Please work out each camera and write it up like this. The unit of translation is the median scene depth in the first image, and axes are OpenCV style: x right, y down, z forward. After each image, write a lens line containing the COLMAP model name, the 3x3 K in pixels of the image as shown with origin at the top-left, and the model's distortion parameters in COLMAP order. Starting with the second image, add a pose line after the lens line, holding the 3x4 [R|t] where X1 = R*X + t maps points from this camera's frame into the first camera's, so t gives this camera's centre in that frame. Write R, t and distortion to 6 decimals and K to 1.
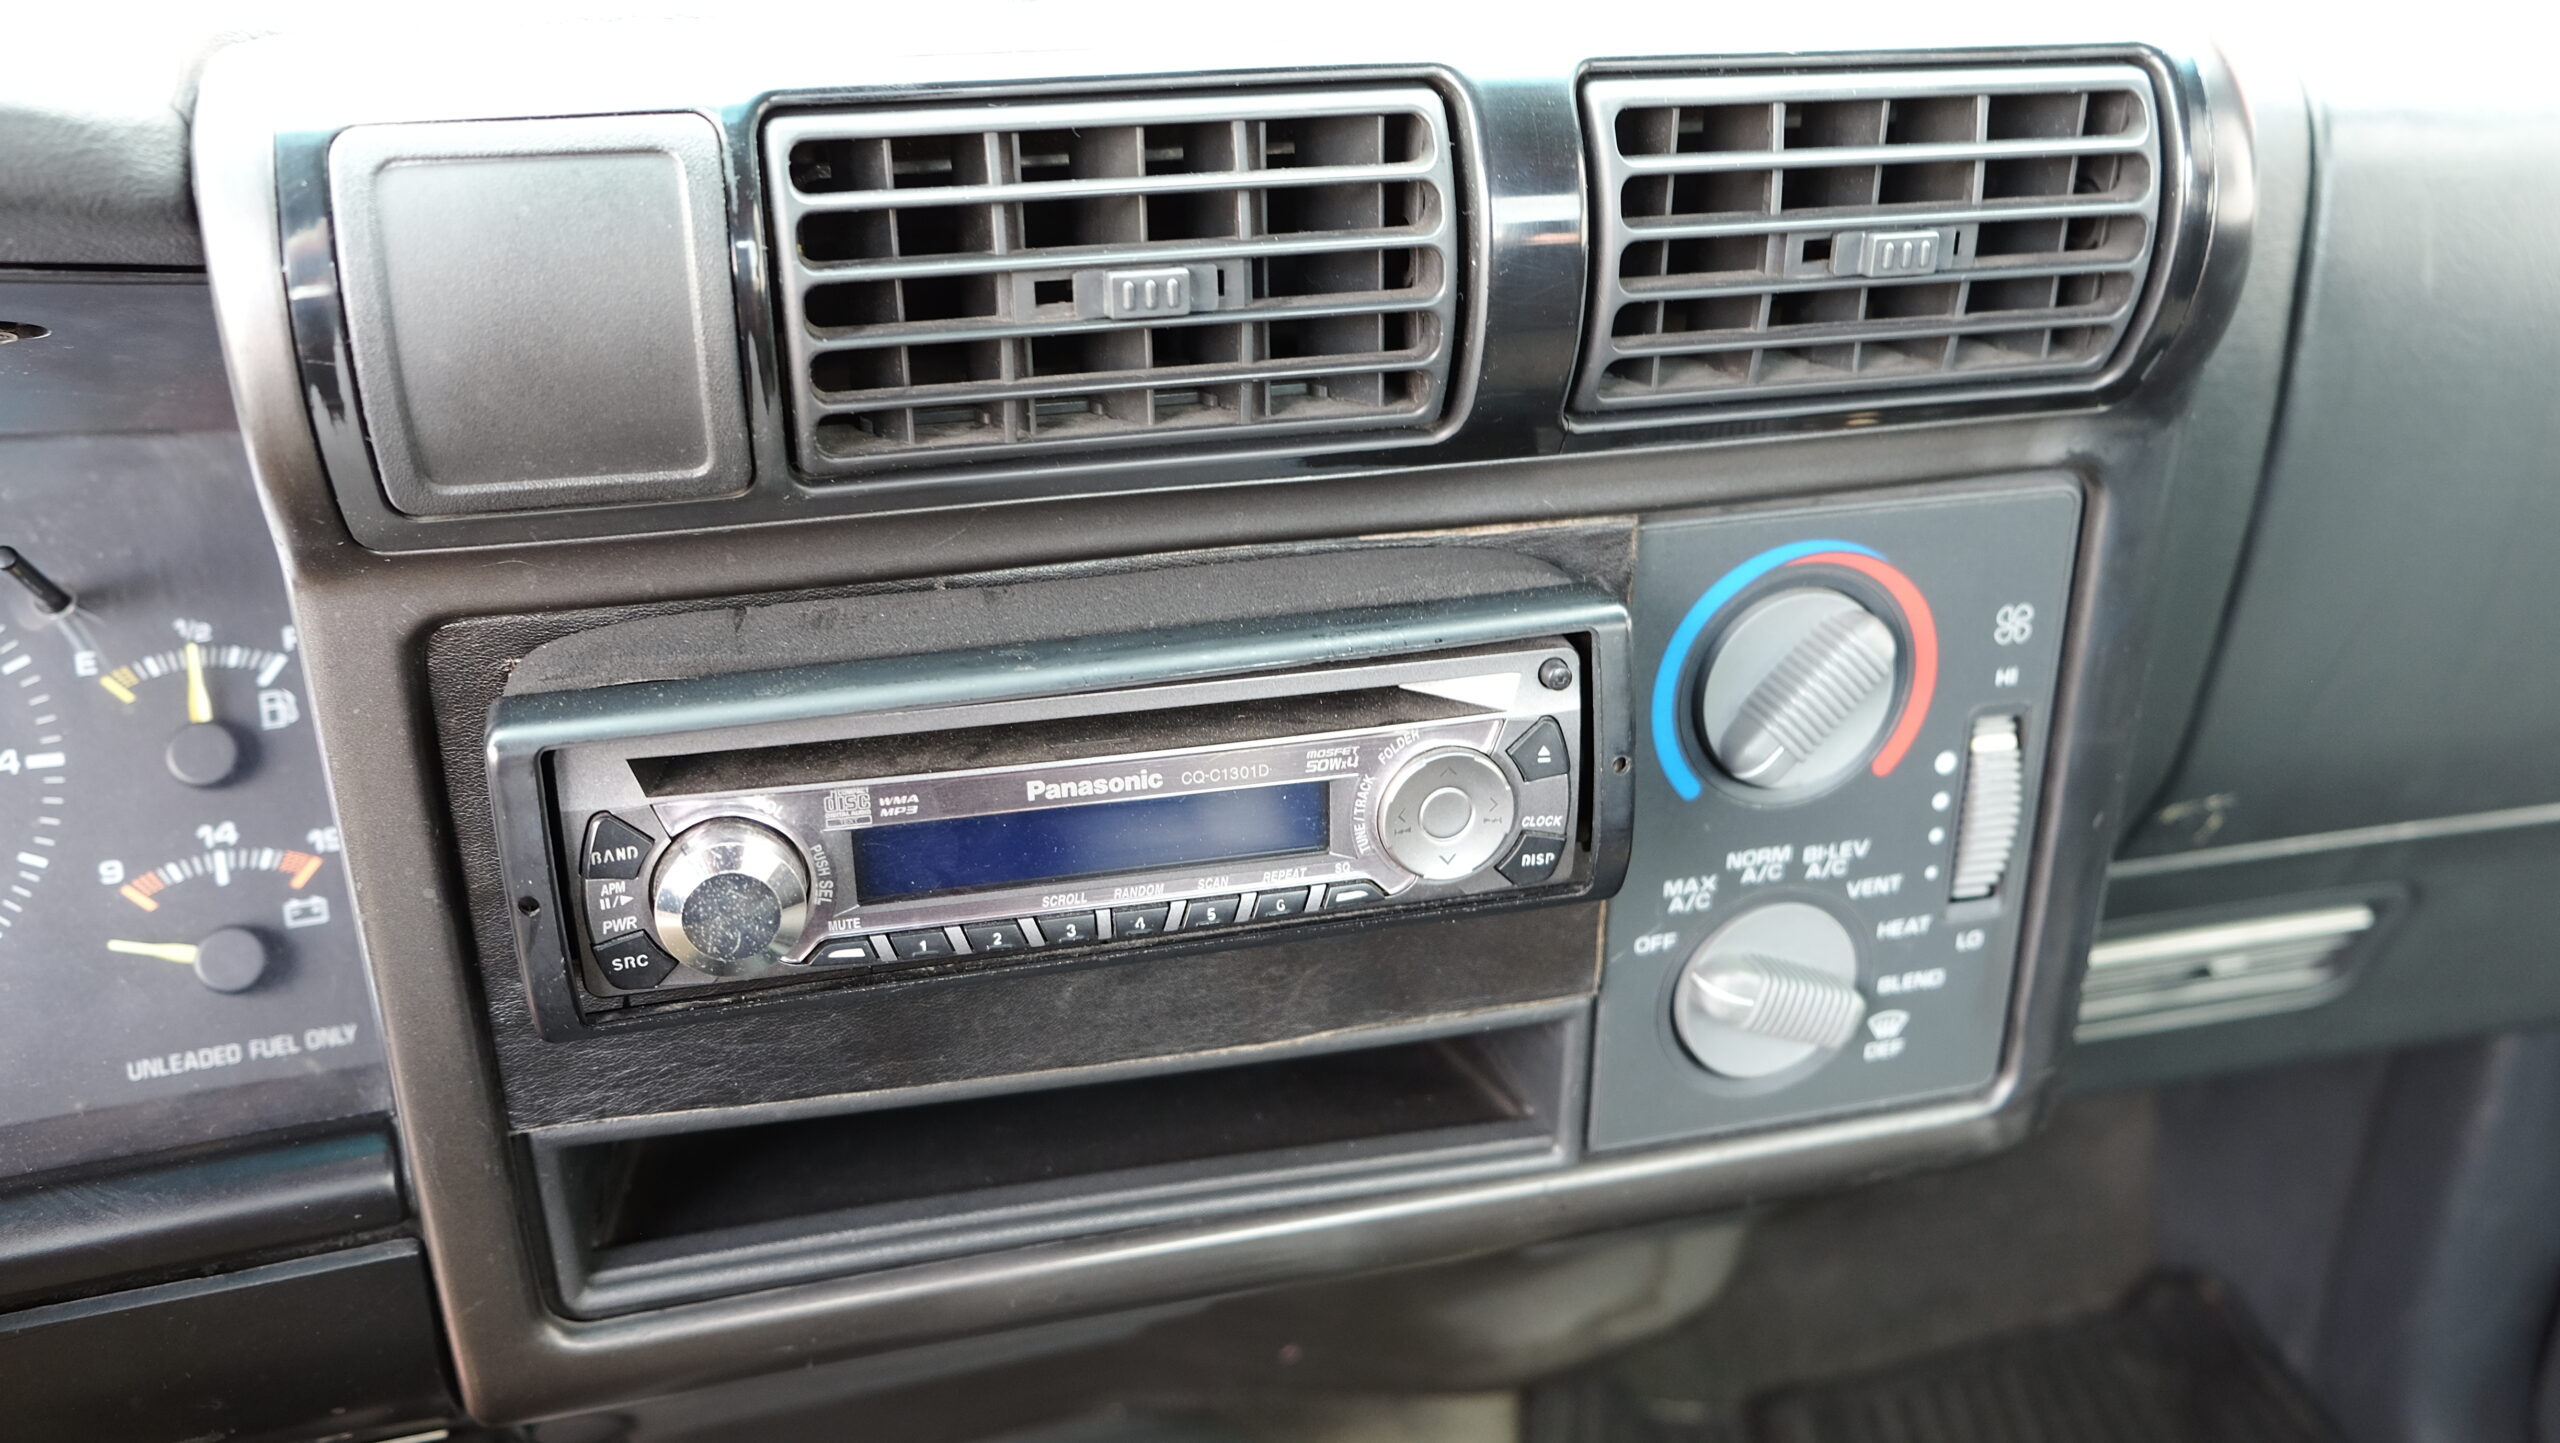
lens RADIAL K [[2049.9, 0, 1280.0], [0, 2049.9, 721.5], [0, 0, 1]] dist [-0.011095, -0.003624]
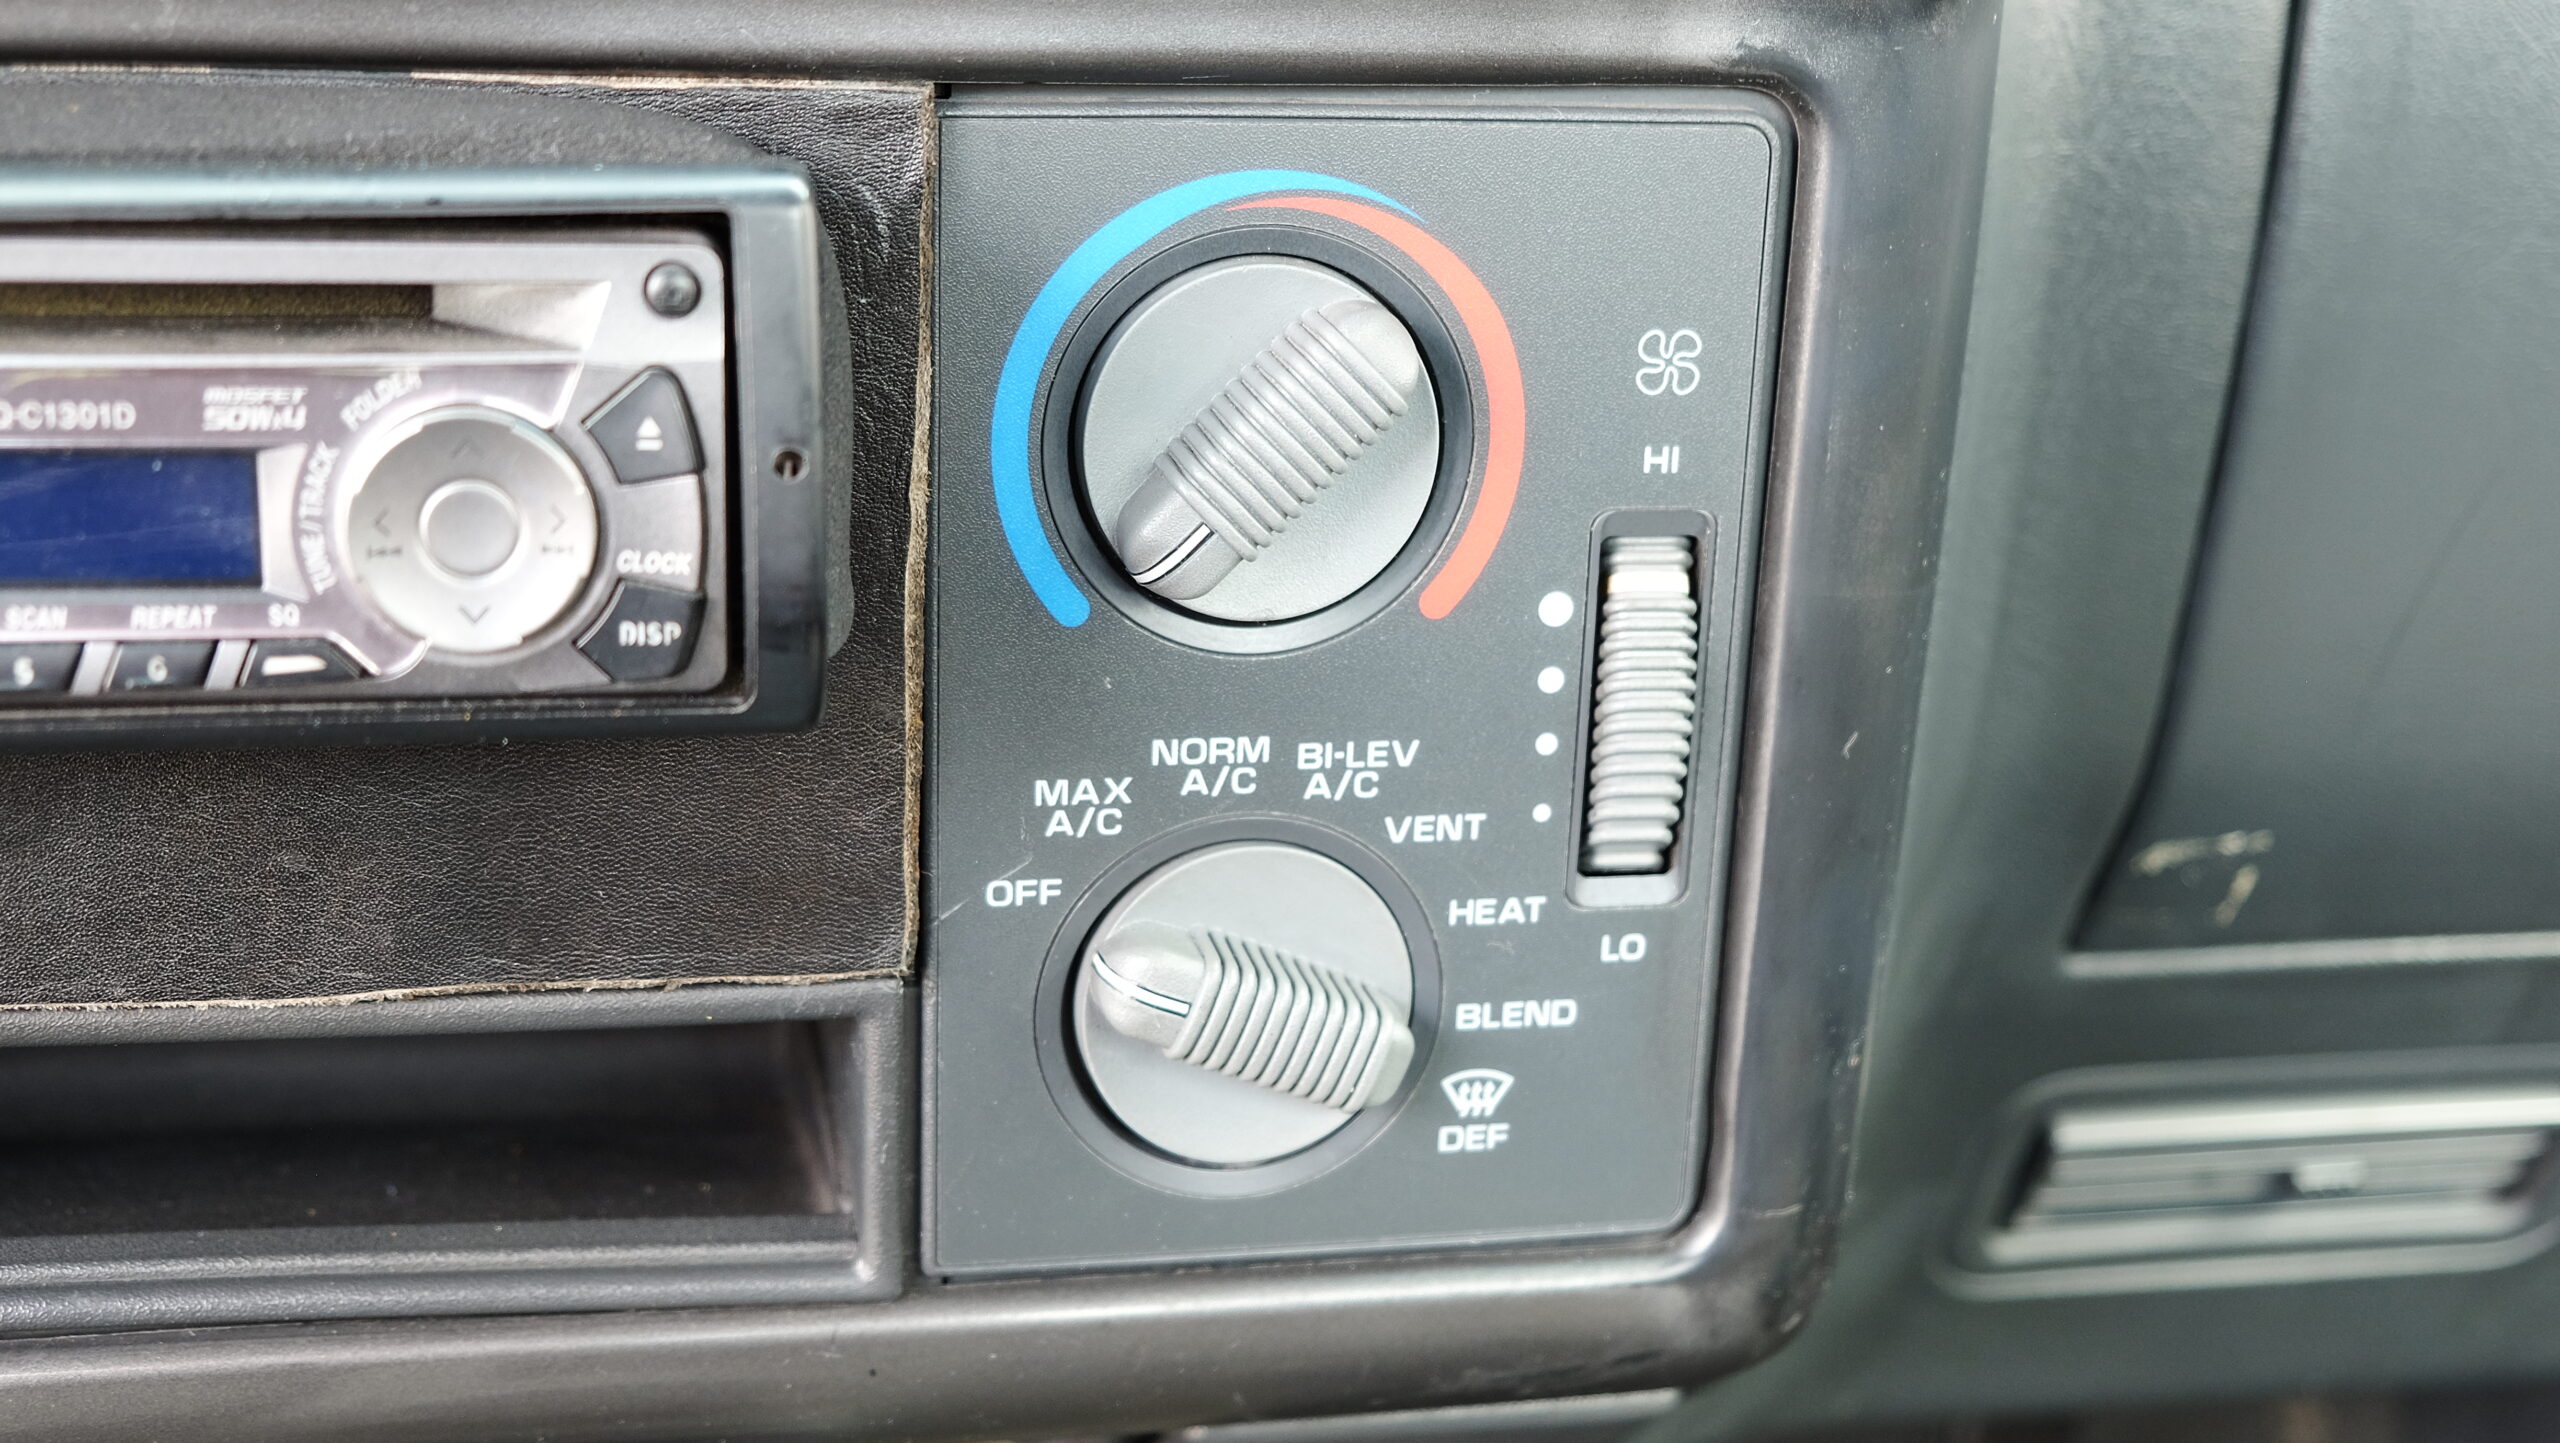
lens RADIAL K [[2976.9, 0, 1280.0], [0, 2976.9, 721.5], [0, 0, 1]] dist [-0.019674, -0.011969]
pose [[0.996768, 0.057339, -0.056274, 0.297625], [-0.062986, 0.992546, -0.104333, 0.142704], [0.049872, 0.107540, 0.992949, 0.178212]]
